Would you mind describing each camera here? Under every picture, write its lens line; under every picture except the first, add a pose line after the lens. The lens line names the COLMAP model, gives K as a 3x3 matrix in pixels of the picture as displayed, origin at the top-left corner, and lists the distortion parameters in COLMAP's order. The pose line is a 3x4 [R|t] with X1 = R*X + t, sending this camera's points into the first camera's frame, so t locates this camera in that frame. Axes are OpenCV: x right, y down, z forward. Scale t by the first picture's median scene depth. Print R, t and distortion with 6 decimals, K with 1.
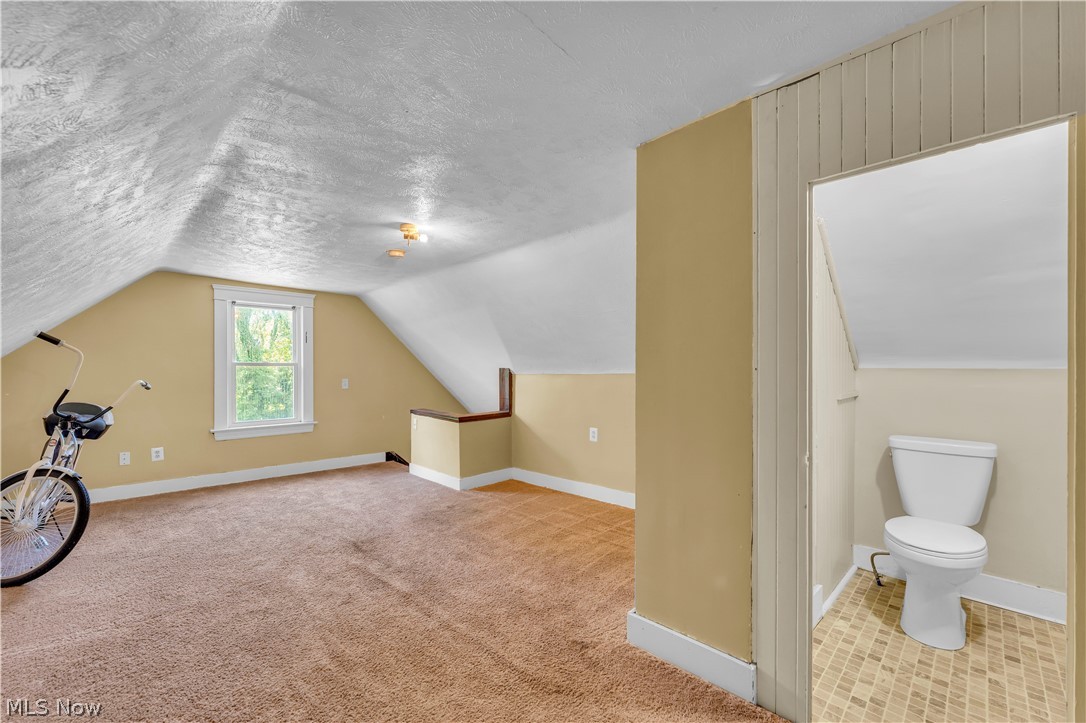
lens RADIAL K [[443.4, 0, 536.9], [0, 443.4, 370.0], [0, 0, 1]] dist [-0.000655, -0.000379]
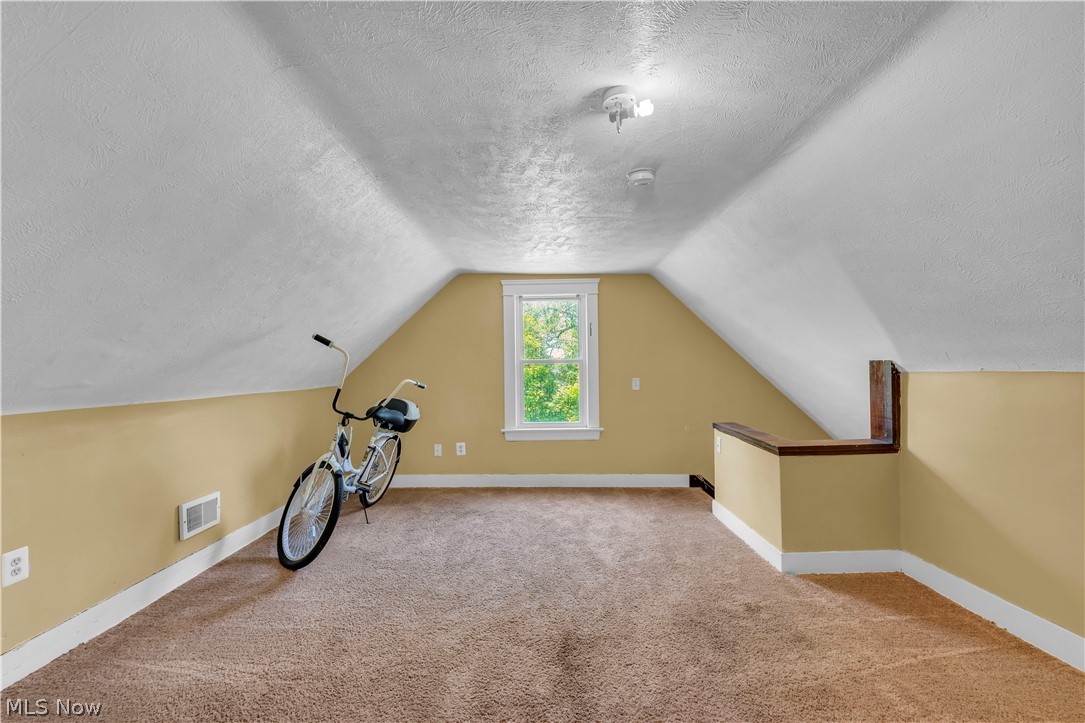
lens RADIAL K [[443.0, 0, 535.6], [0, 443.0, 367.3], [0, 0, 1]] dist [-0.000655, -0.000379]
pose [[0.712825, -0.008879, -0.701286, 0.005878], [0.009840, 0.999948, -0.002658, 0.001196], [0.701273, -0.005006, 0.712875, 0.369809]]
